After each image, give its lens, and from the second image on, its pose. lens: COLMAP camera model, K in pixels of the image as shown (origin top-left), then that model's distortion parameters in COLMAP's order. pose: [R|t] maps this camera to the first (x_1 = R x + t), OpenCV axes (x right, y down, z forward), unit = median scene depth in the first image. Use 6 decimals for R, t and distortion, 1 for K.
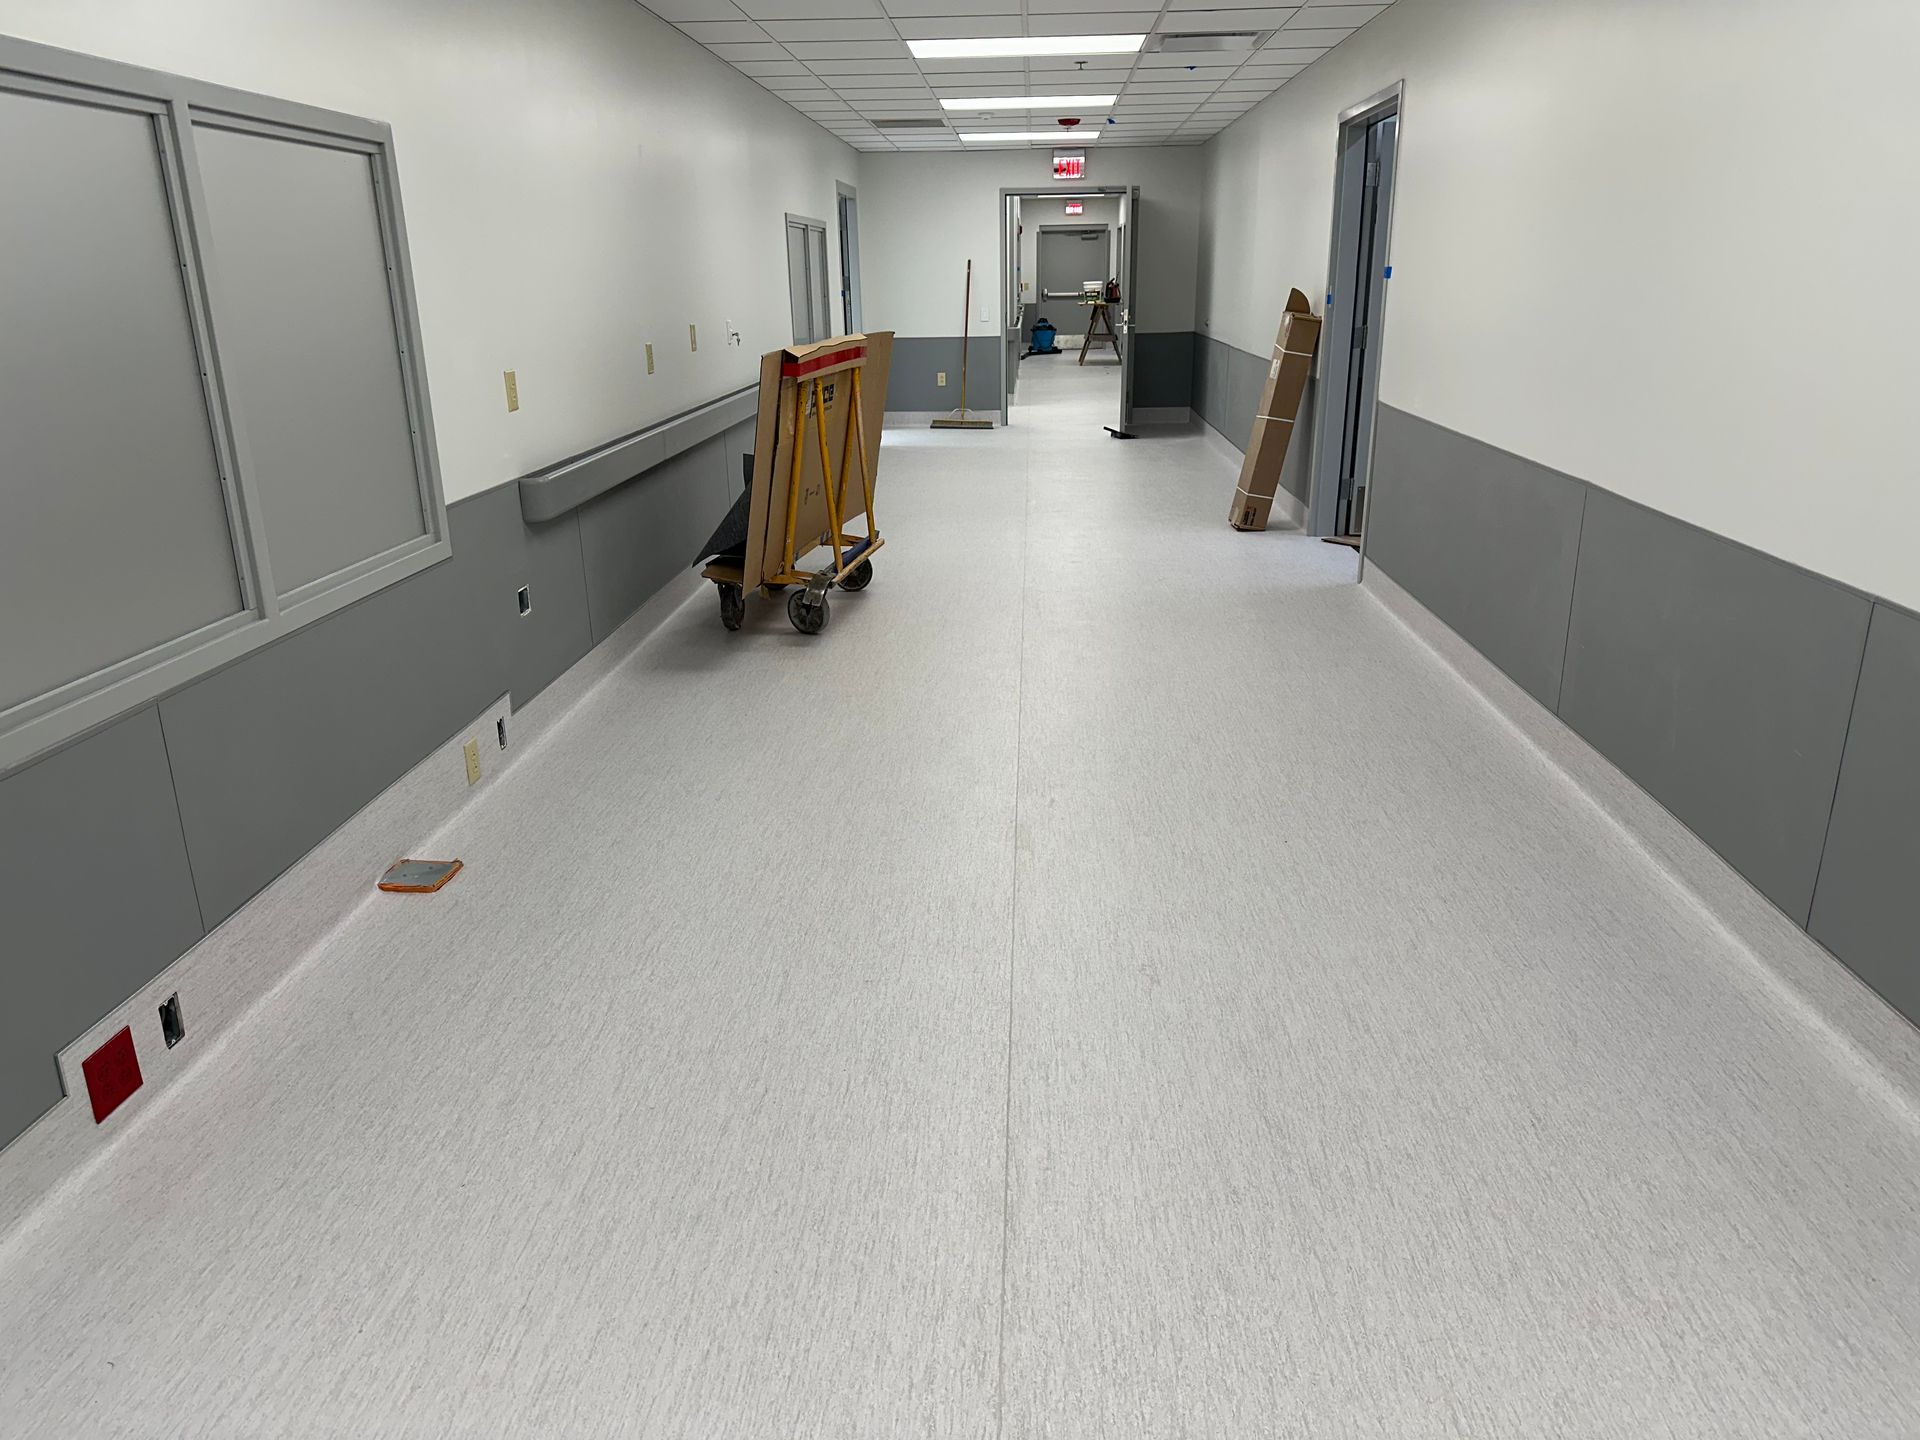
lens RADIAL K [[1372.0, 0, 959.8], [0, 1372.0, 755.2], [0, 0, 1]] dist [0.136147, -0.260751]
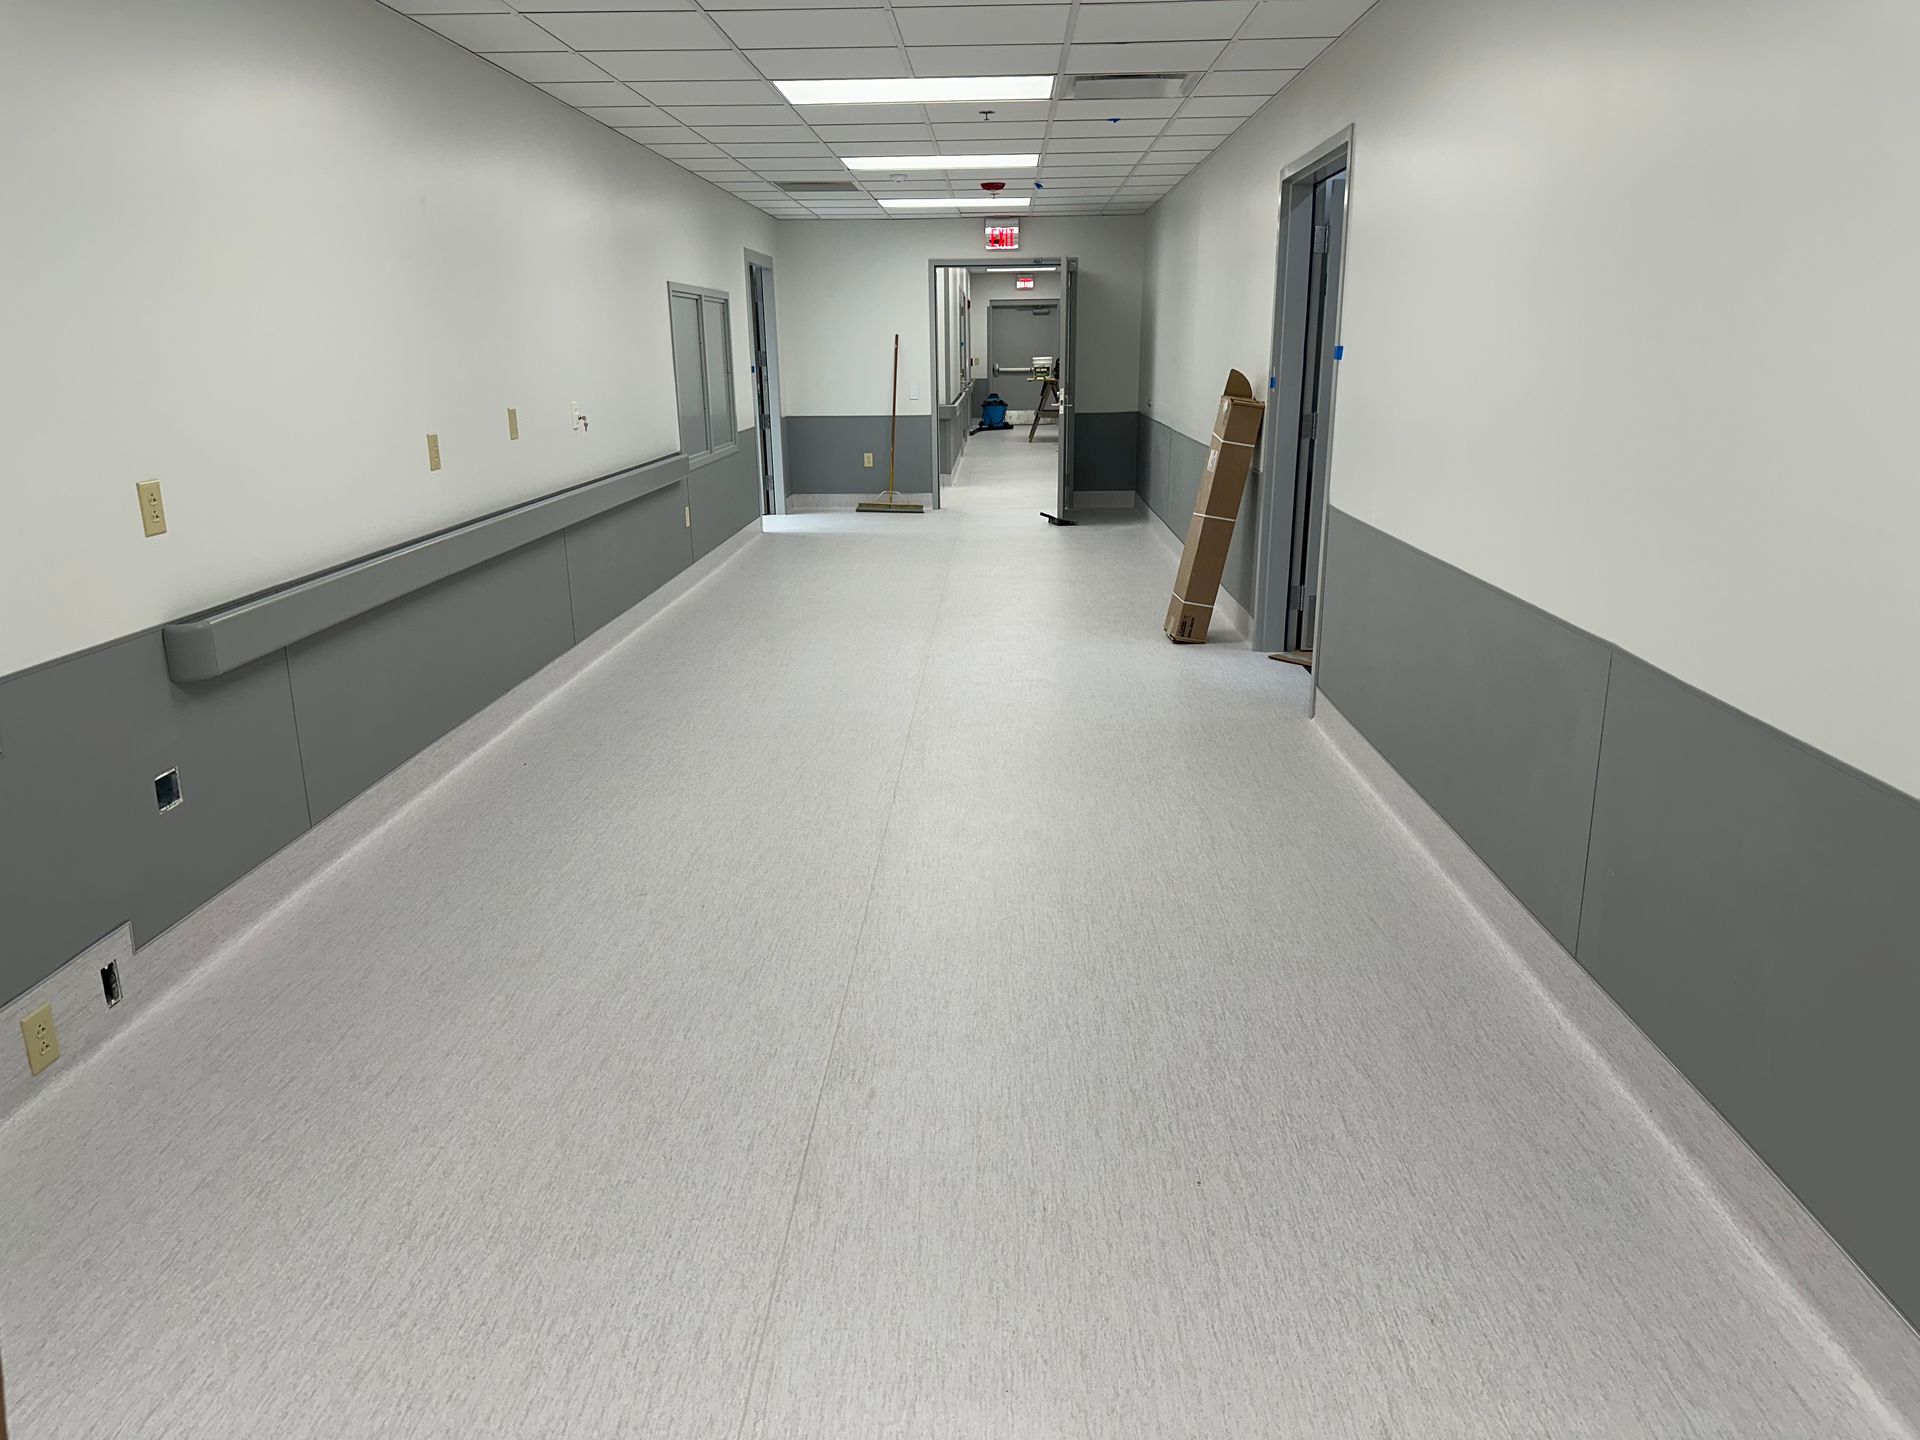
lens RADIAL K [[1372.0, 0, 959.8], [0, 1372.0, 755.2], [0, 0, 1]] dist [0.136147, -0.260751]
pose [[0.999745, -0.001483, 0.022546, 0.046328], [0.002549, 0.998878, -0.047285, -0.050523], [-0.022451, 0.047331, 0.998627, 0.139836]]
